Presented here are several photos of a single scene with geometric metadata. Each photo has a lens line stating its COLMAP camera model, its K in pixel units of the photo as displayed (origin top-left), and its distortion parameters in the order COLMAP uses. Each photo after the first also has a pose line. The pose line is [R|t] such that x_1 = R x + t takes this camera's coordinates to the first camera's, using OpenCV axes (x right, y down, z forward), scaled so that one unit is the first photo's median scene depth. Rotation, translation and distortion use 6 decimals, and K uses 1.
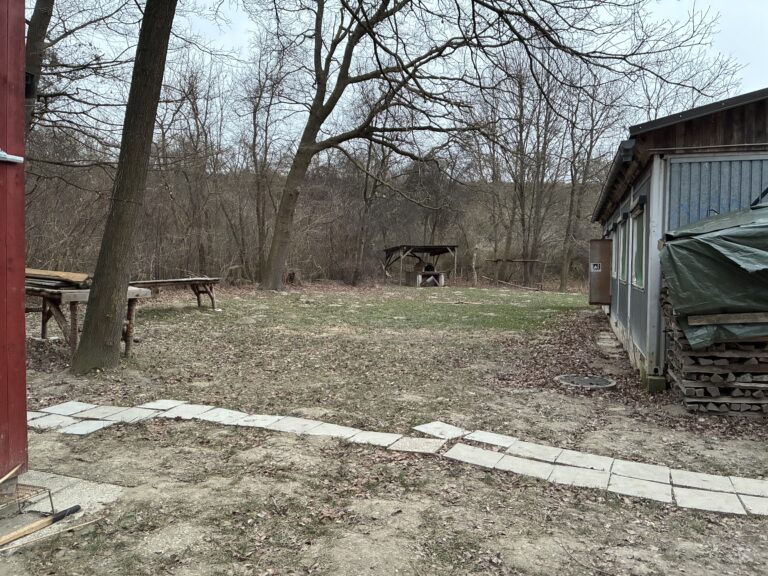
lens RADIAL K [[566.0, 0, 386.0], [0, 566.0, 288.5], [0, 0, 1]] dist [0.023157, -0.001581]
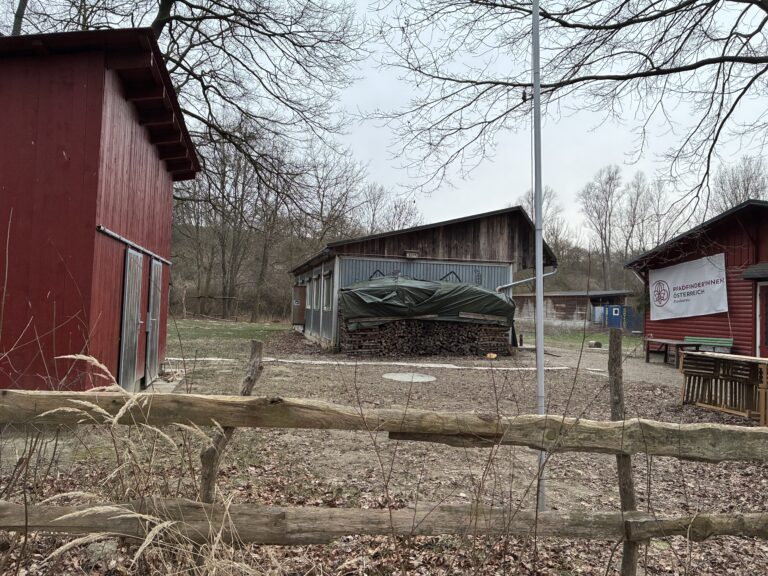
lens RADIAL K [[566.0, 0, 382.4], [0, 566.0, 292.6], [0, 0, 1]] dist [0.023157, -0.001581]
pose [[0.844805, 0.037217, 0.533778, -0.643227], [-0.004640, 0.998050, -0.062245, 0.074128], [-0.535054, 0.050108, 0.843331, -1.129900]]
